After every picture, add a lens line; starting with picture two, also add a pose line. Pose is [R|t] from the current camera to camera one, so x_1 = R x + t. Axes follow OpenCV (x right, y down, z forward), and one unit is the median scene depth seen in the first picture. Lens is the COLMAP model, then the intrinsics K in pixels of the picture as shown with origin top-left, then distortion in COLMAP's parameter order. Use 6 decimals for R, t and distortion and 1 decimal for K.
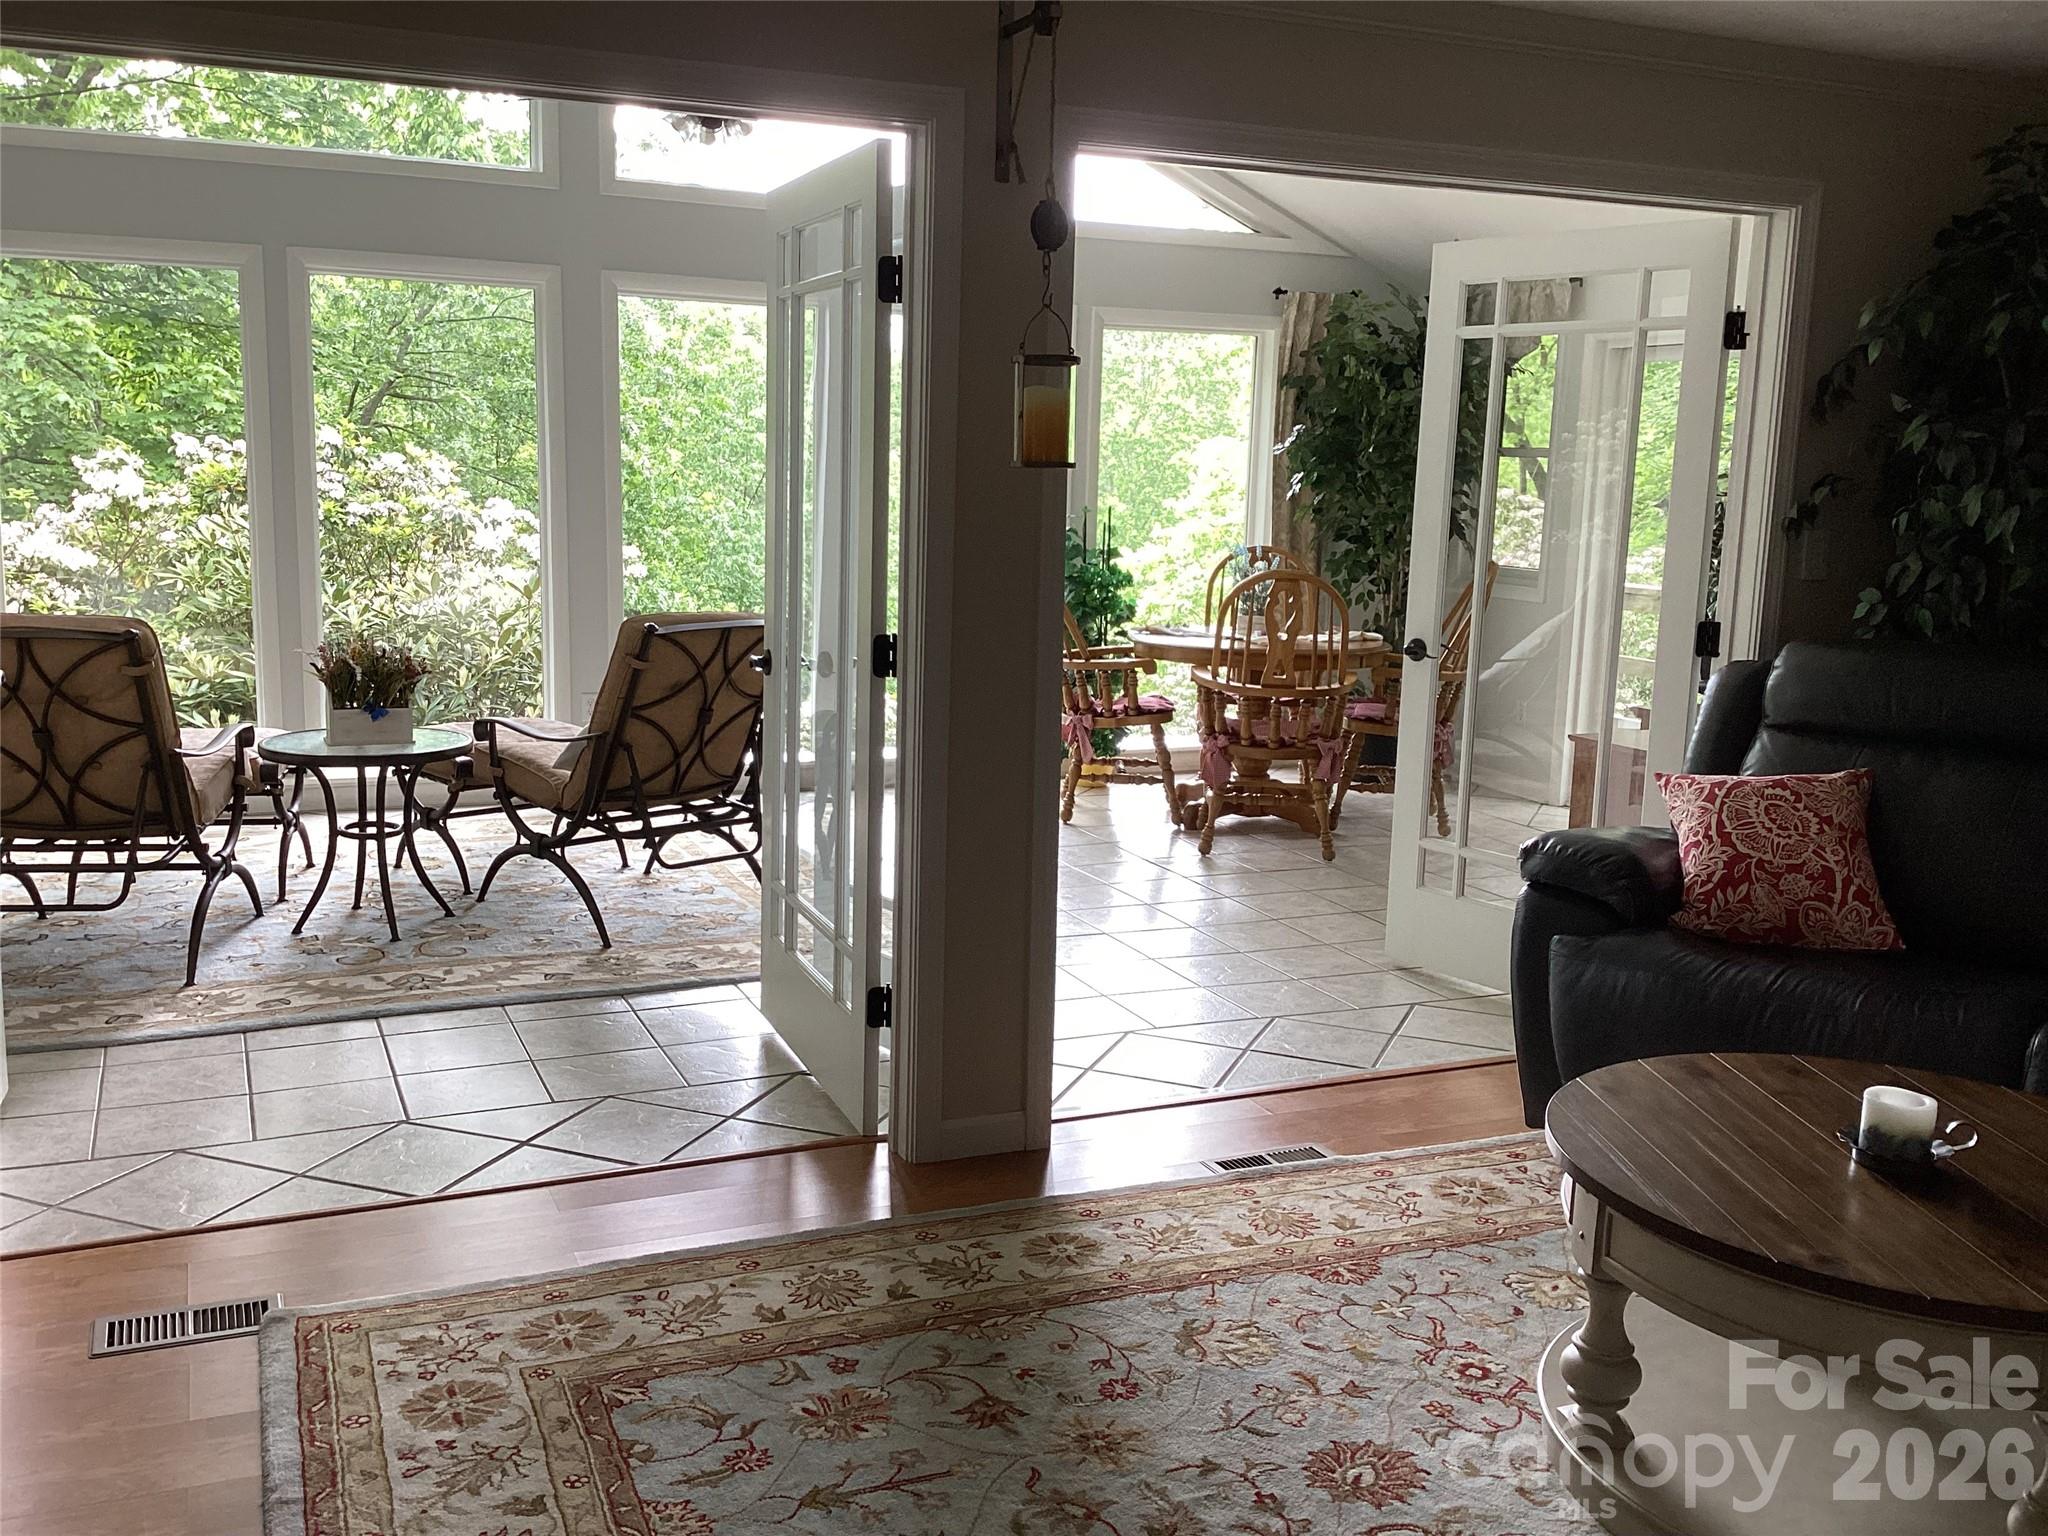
lens RADIAL K [[1835.8, 0, 1030.8], [0, 1835.8, 766.9], [0, 0, 1]] dist [0.060973, -0.115464]
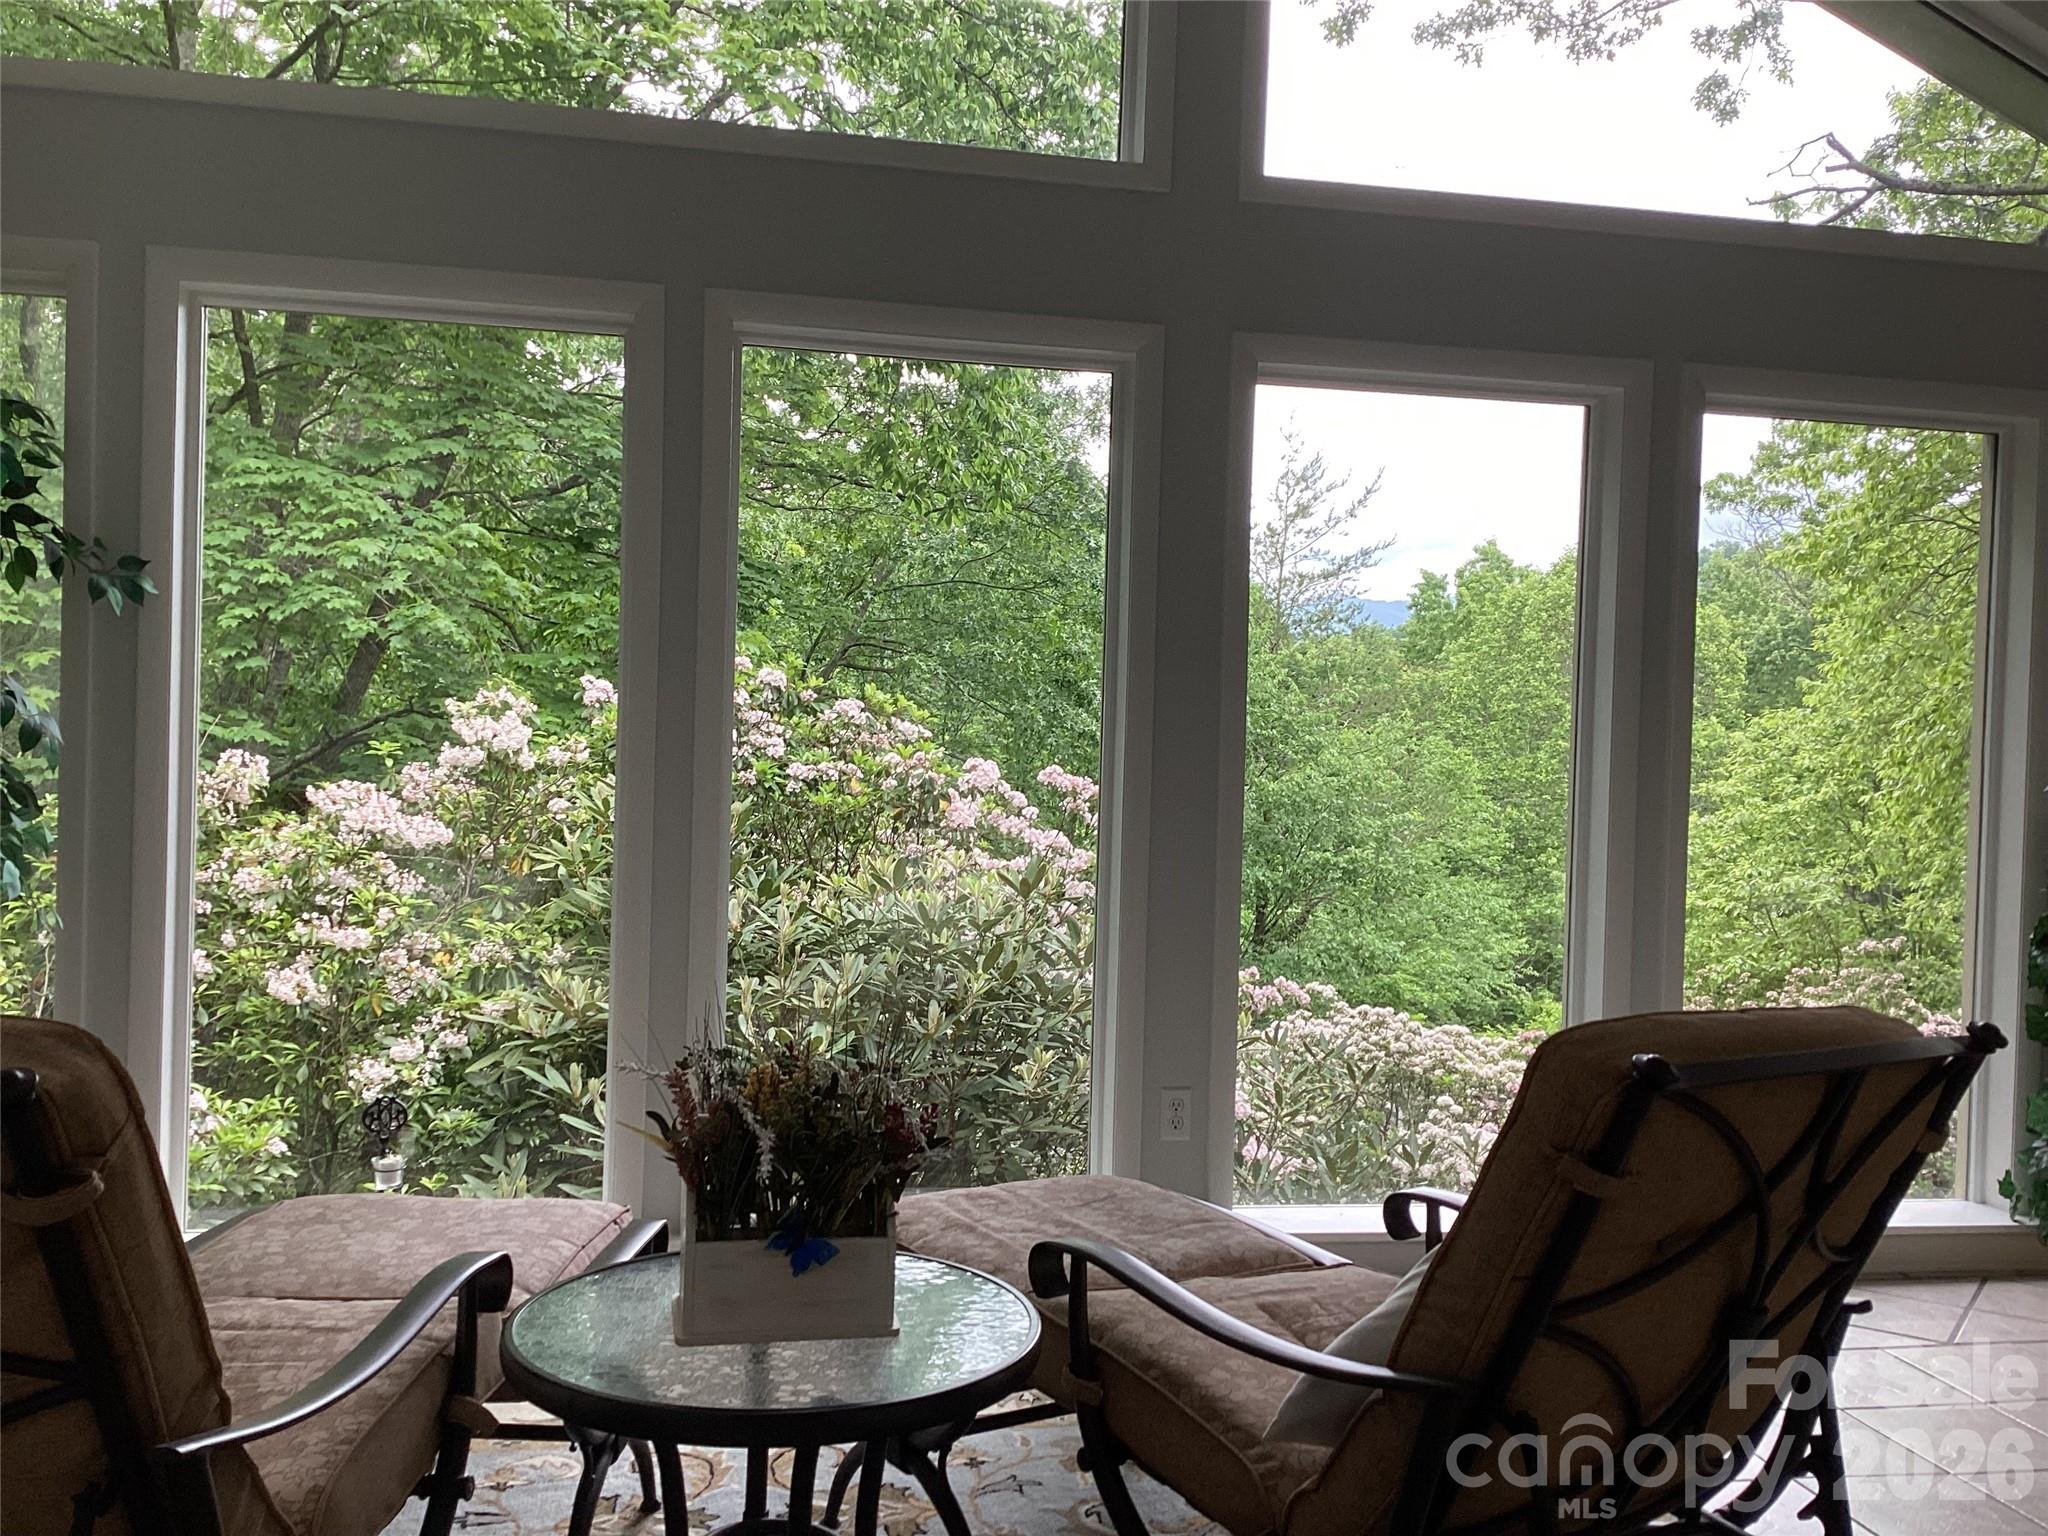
lens RADIAL K [[1835.8, 0, 1025.3], [0, 1835.8, 764.7], [0, 0, 1]] dist [0.060973, -0.115464]
pose [[0.974554, 0.005505, -0.224085, -0.117612], [-0.040128, 0.987833, -0.150249, -0.037094], [0.220532, 0.155418, 0.962918, 0.328124]]
